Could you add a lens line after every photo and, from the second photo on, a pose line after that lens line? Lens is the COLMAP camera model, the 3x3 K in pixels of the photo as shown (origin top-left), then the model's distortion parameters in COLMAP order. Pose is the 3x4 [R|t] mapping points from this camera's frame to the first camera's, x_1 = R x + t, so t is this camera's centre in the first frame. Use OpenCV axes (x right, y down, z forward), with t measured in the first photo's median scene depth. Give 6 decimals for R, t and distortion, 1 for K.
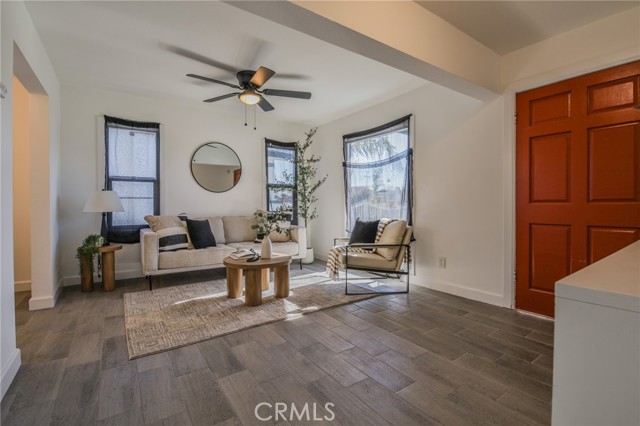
lens RADIAL K [[289.8, 0, 320.6], [0, 289.8, 209.5], [0, 0, 1]] dist [-0.012042, -0.005948]
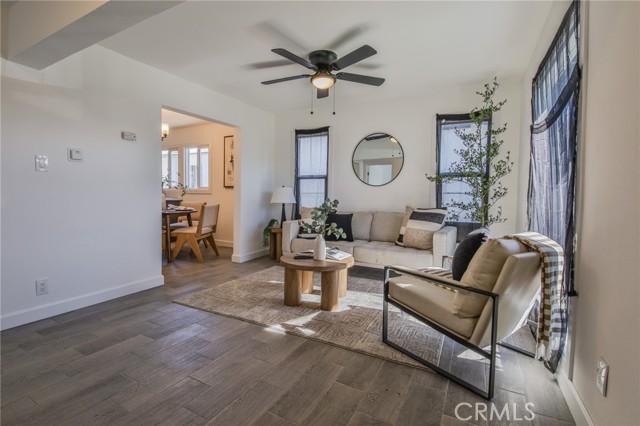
lens RADIAL K [[289.8, 0, 320.7], [0, 289.8, 211.9], [0, 0, 1]] dist [-0.012042, -0.005948]
pose [[0.454425, 0.052665, -0.889227, 0.640527], [-0.026184, 0.998609, 0.045762, -0.021023], [0.890400, 0.002488, 0.455172, 0.644178]]
